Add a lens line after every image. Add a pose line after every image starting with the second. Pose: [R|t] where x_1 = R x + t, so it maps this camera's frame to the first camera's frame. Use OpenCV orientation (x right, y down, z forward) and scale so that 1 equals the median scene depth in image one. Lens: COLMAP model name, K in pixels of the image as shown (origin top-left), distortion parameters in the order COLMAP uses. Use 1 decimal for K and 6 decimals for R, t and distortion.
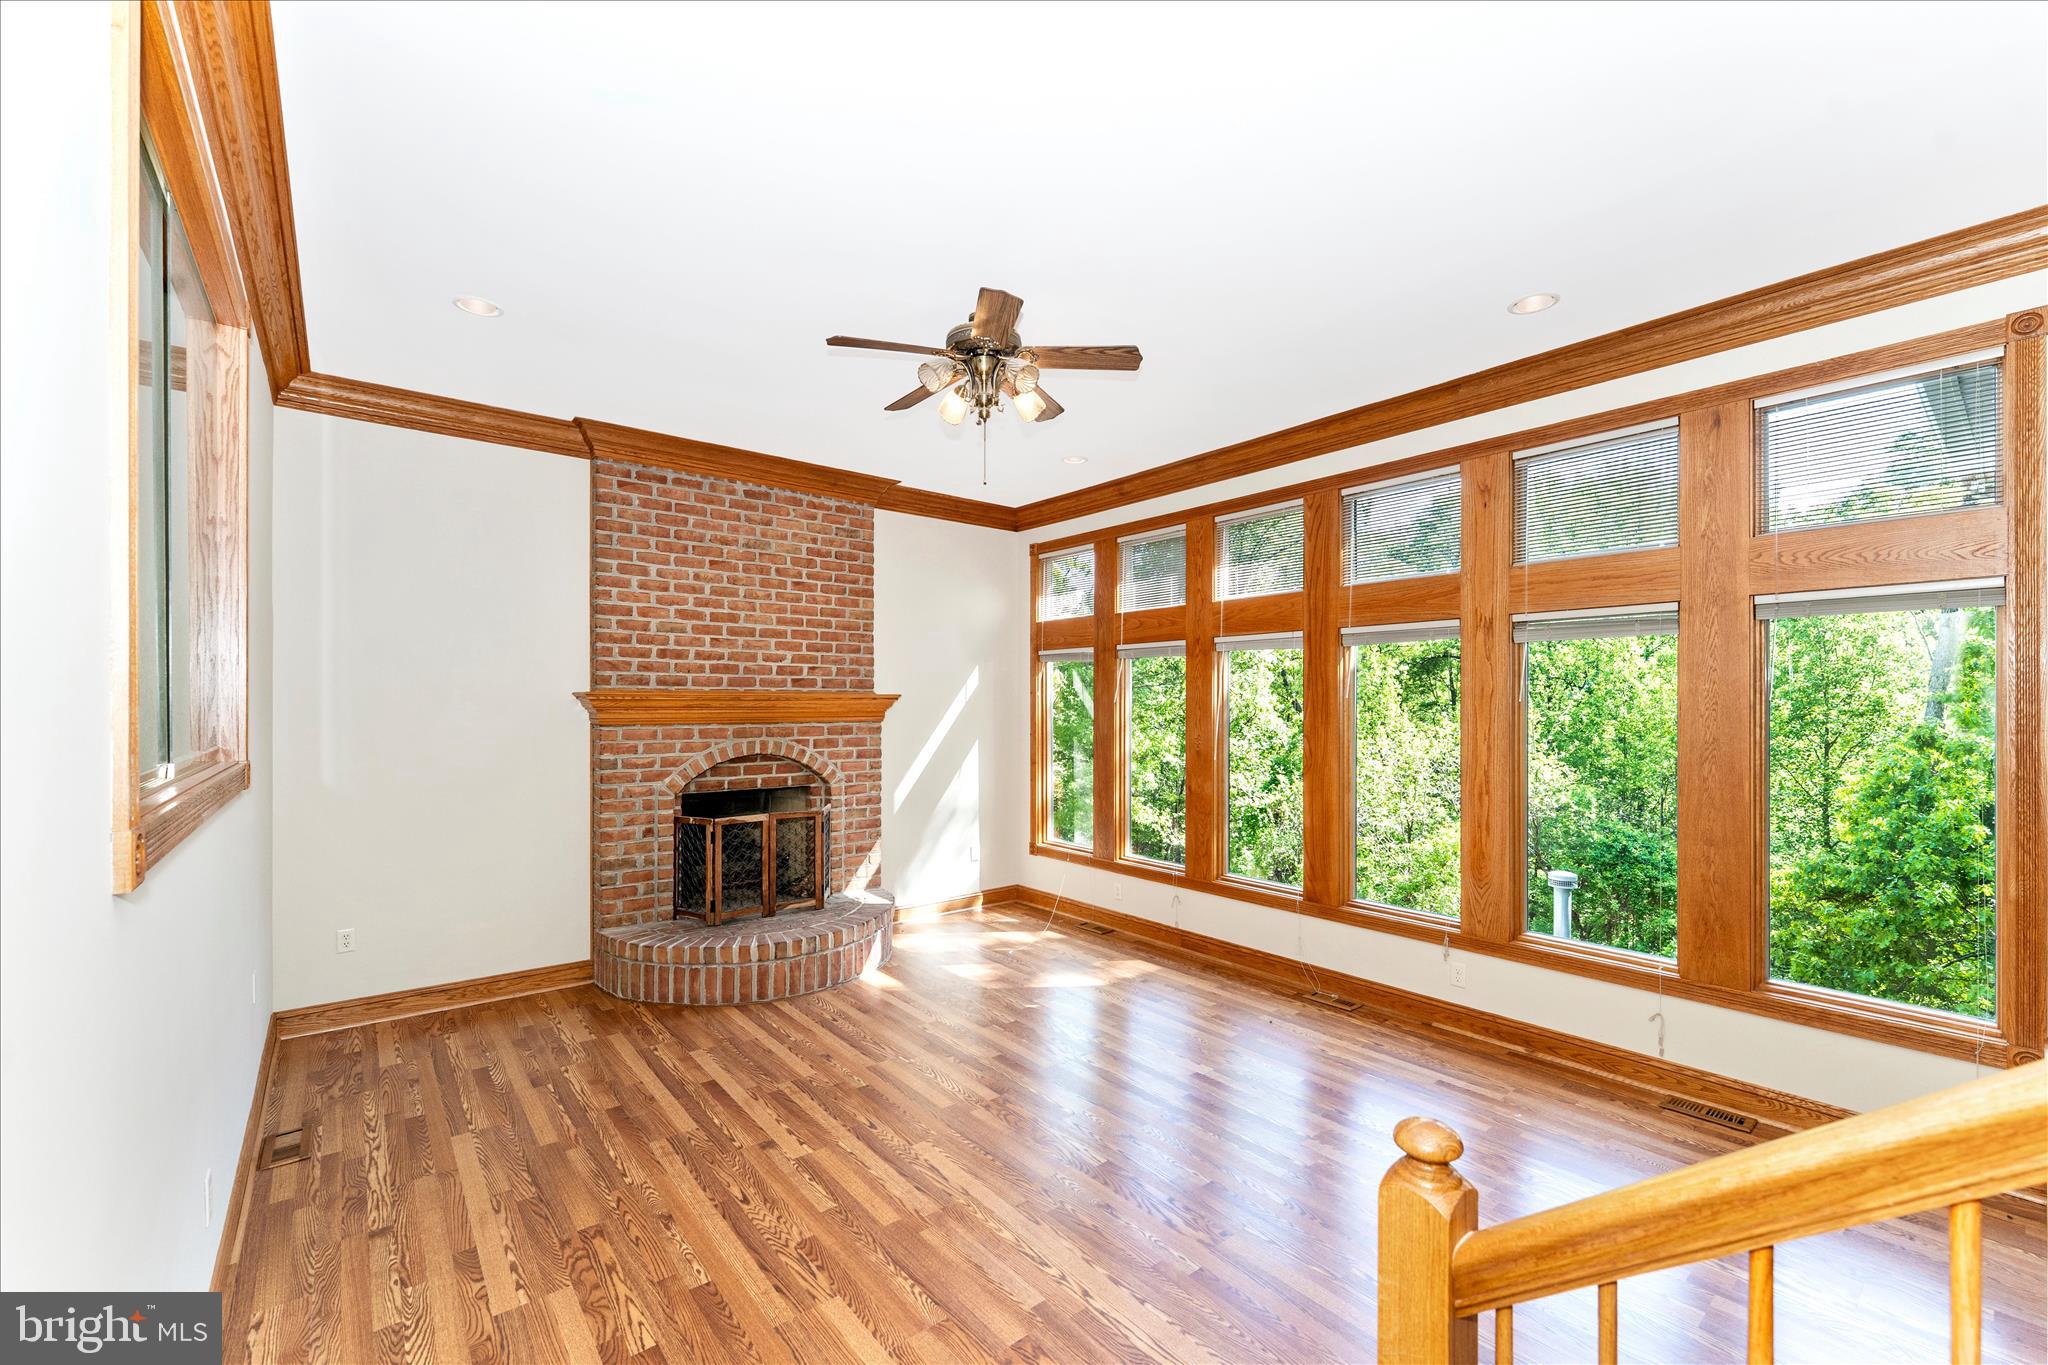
lens RADIAL K [[832.9, 0, 1034.2], [0, 832.9, 700.3], [0, 0, 1]] dist [0.001496, -0.000316]
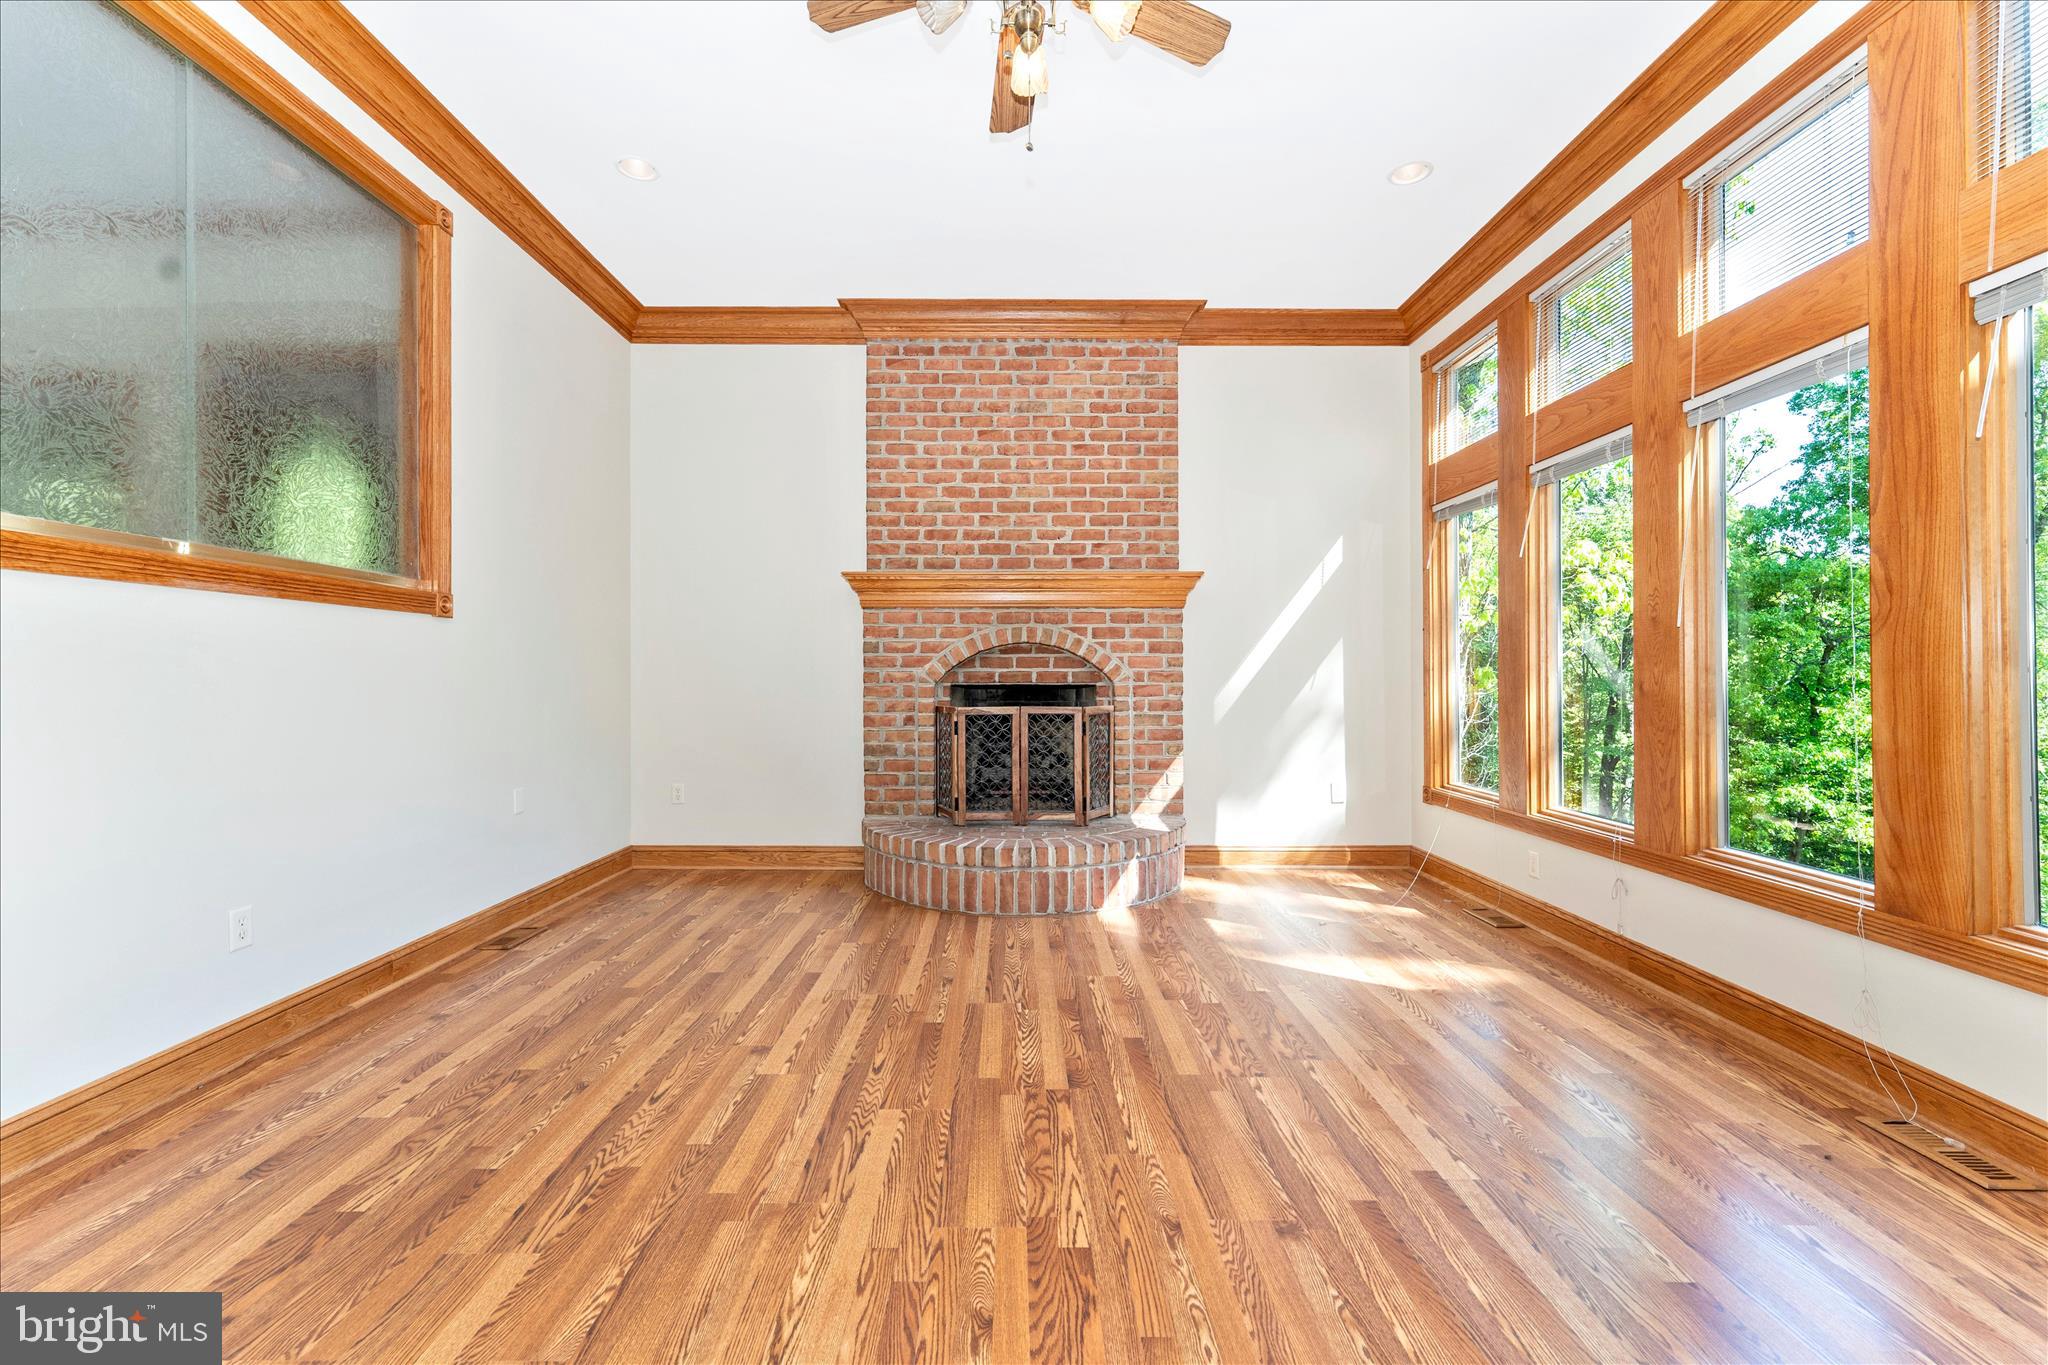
lens RADIAL K [[847.0, 0, 1021.9], [0, 847.0, 675.1], [0, 0, 1]] dist [0.000839, -0.000122]
pose [[0.776816, -0.004099, -0.629714, 0.238136], [0.004476, 0.999989, -0.000988, 0.103846], [0.629712, -0.002051, 0.776826, 0.315874]]
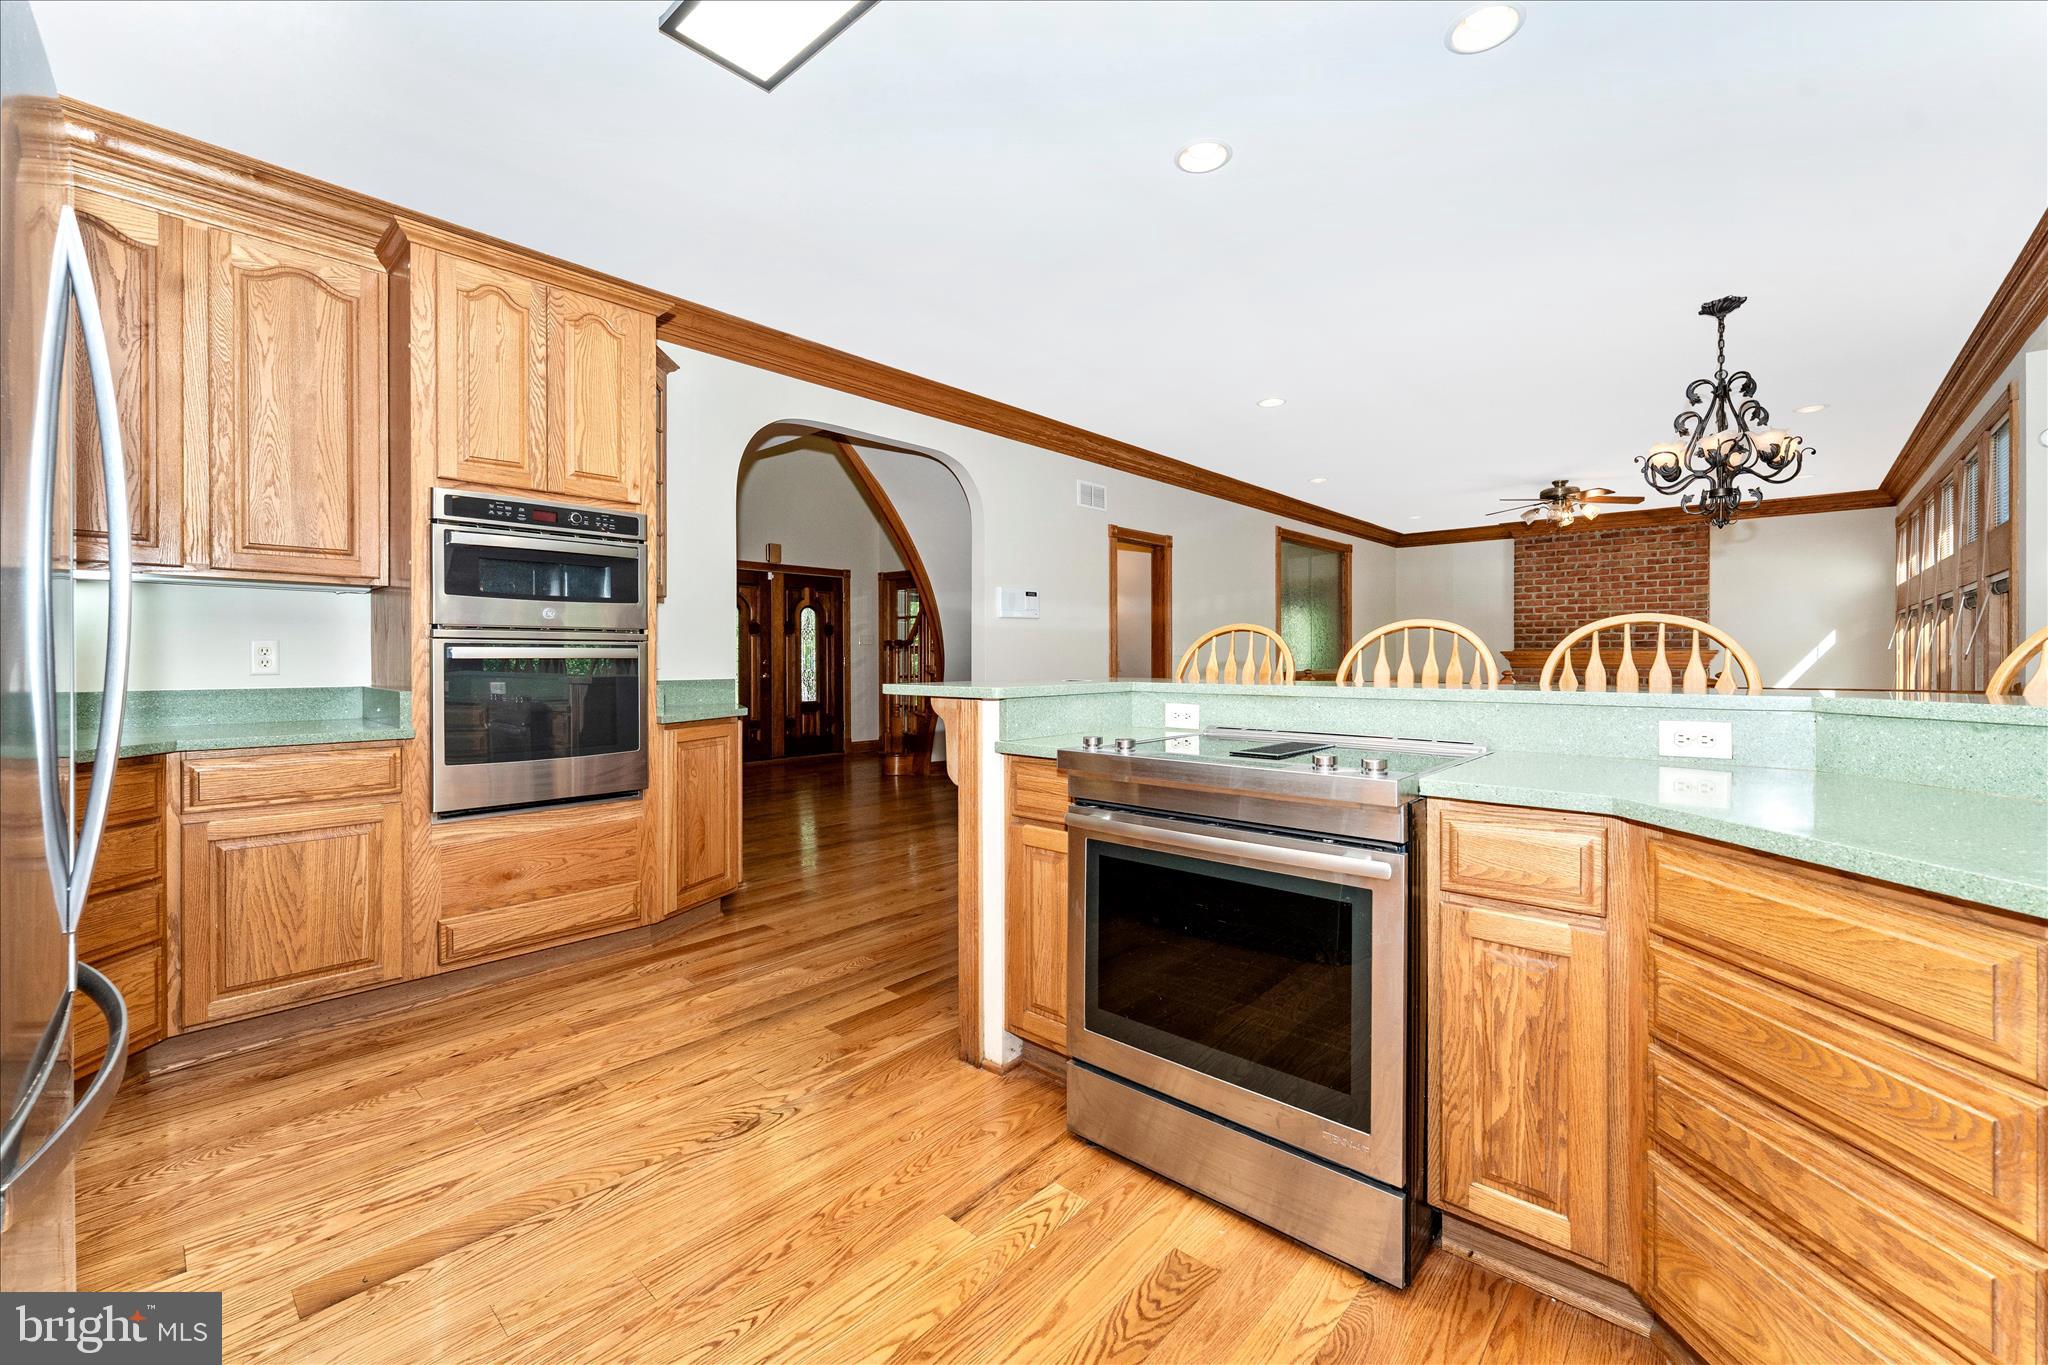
lens RADIAL K [[830.7, 0, 1028.1], [0, 830.7, 661.5], [0, 0, 1]] dist [-0.000151, -0.000110]
pose [[0.149187, 0.003776, -0.988802, 1.260224], [0.004602, 0.999979, 0.004513, 0.000537], [0.988798, -0.005224, 0.149166, -0.471959]]
